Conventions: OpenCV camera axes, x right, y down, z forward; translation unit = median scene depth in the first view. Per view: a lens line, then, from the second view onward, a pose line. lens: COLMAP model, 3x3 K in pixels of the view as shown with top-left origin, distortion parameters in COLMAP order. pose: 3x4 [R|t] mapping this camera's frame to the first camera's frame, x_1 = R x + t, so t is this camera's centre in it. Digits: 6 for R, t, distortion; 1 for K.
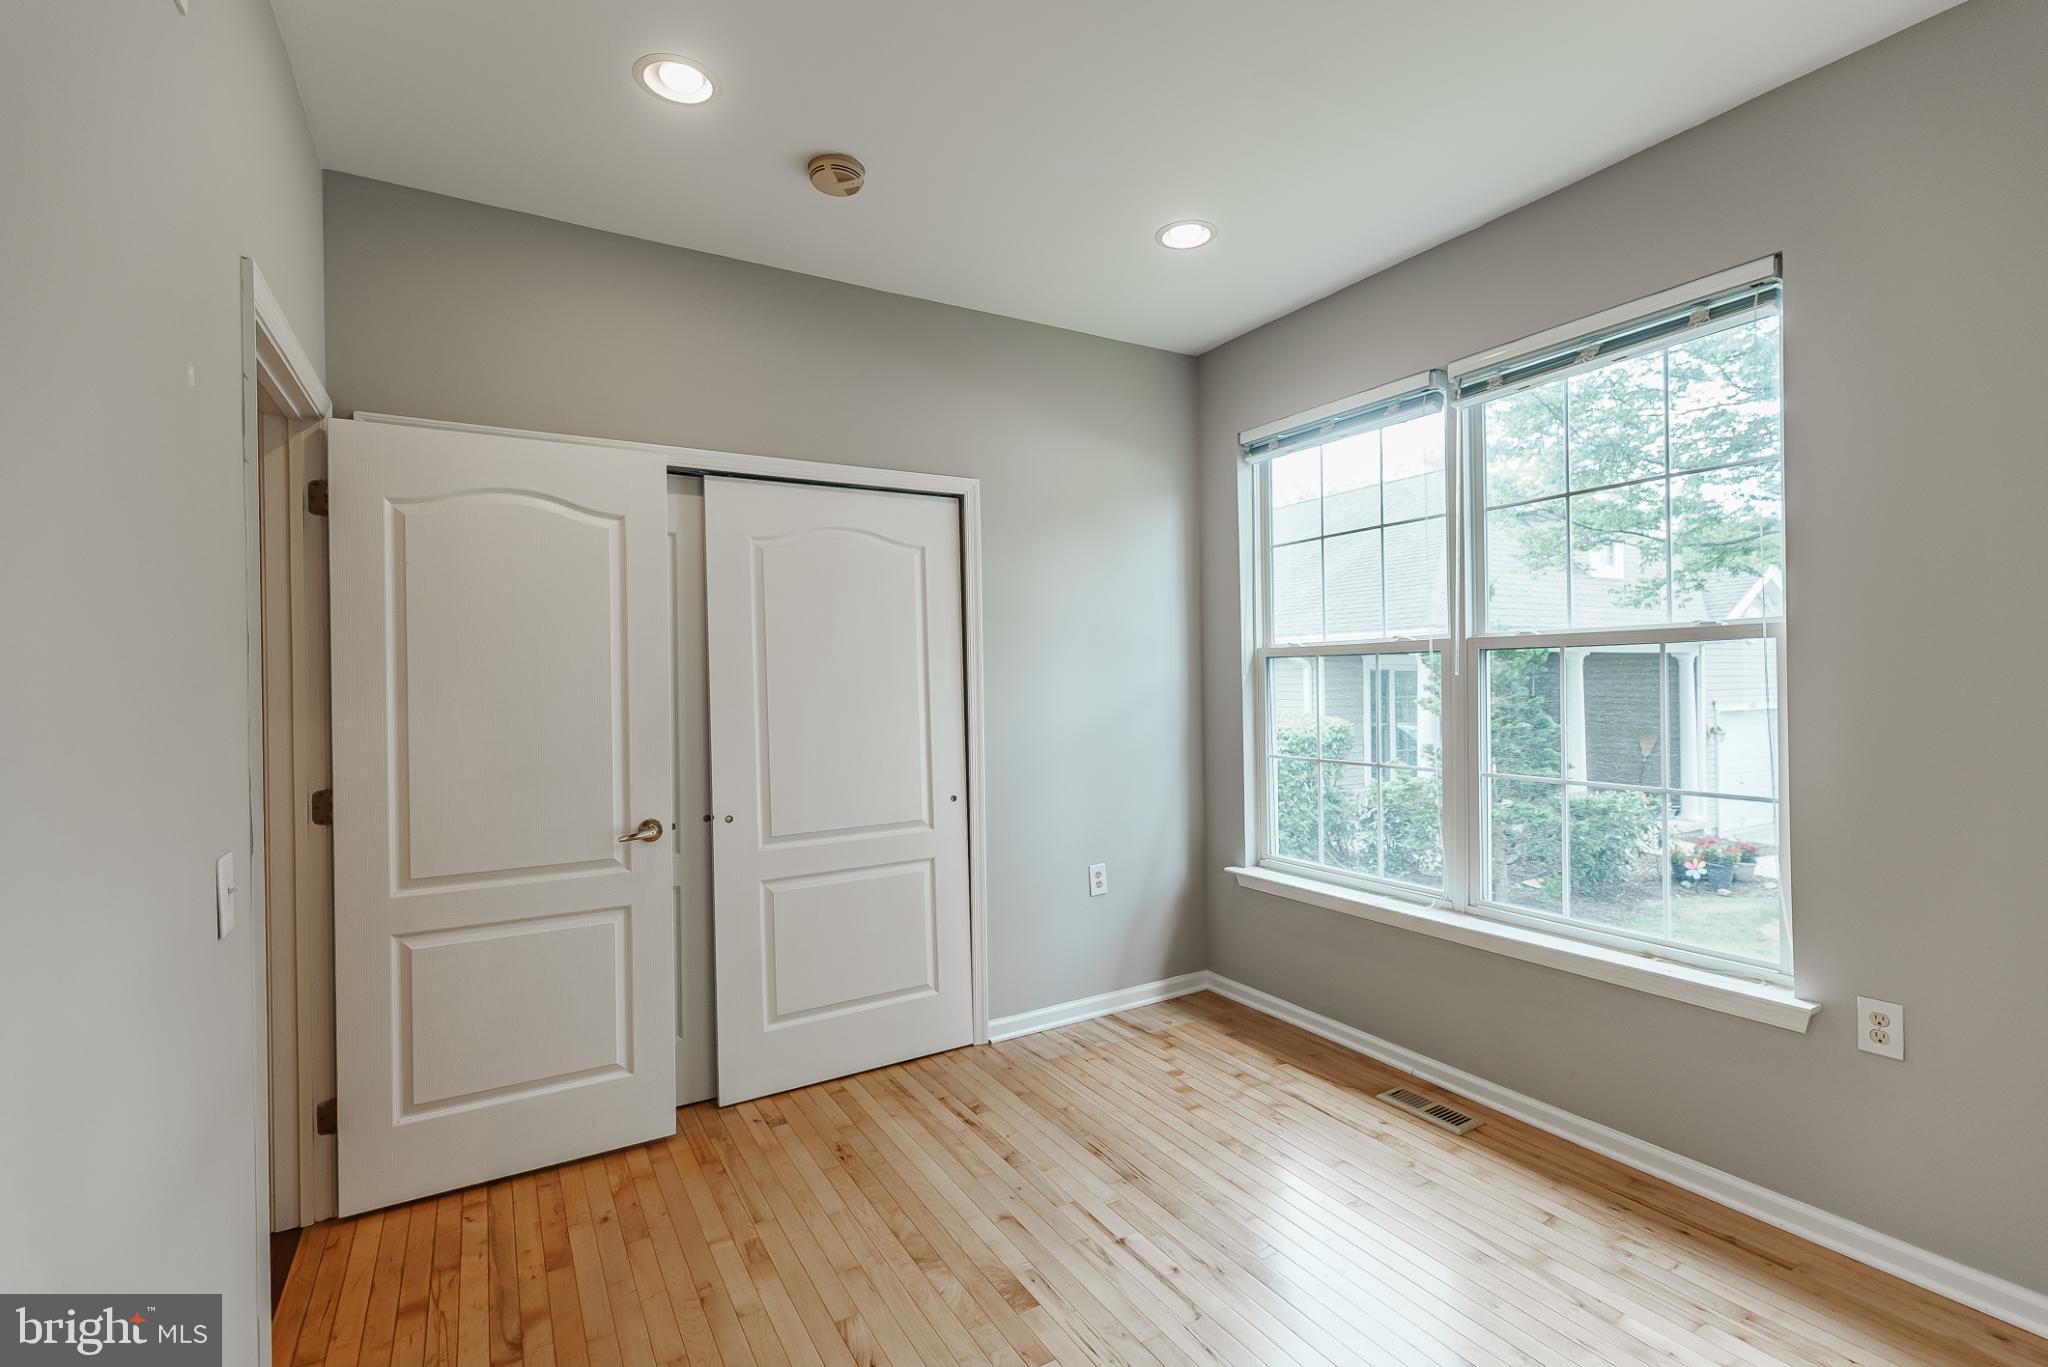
lens RADIAL K [[913.3, 0, 1024.0], [0, 913.3, 683.5], [0, 0, 1]] dist [0.003976, -0.000329]
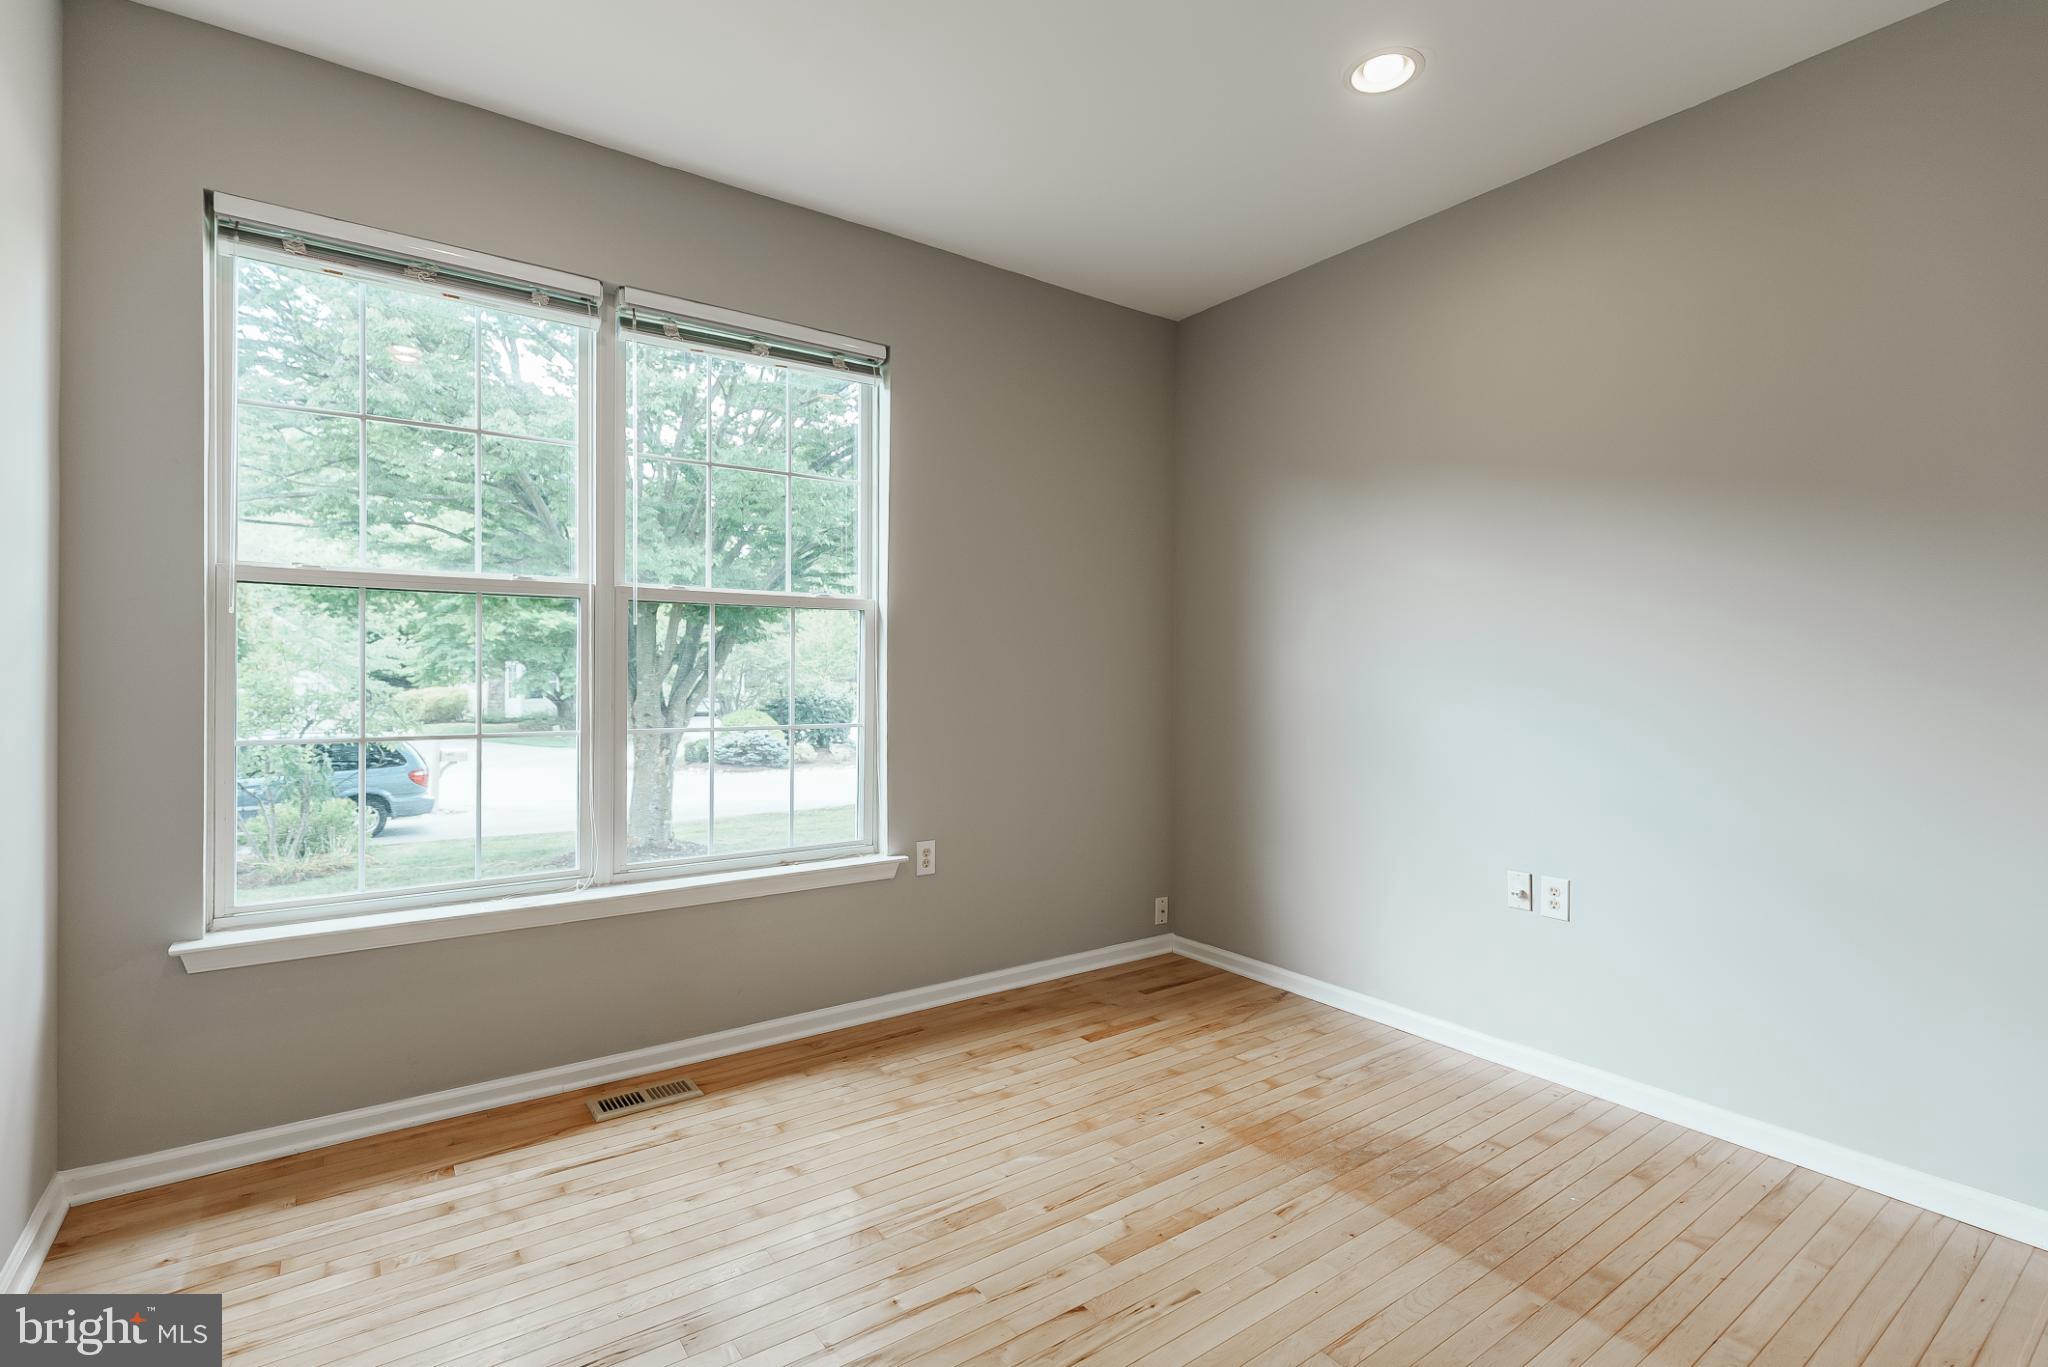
lens RADIAL K [[955.0, 0, 1031.8], [0, 955.0, 662.7], [0, 0, 1]] dist [0.003621, -0.000158]
pose [[-0.088793, 0.010068, 0.995999, -0.576904], [-0.009721, 0.999893, -0.010974, 0.038377], [-0.996003, -0.010656, -0.088686, 0.740312]]
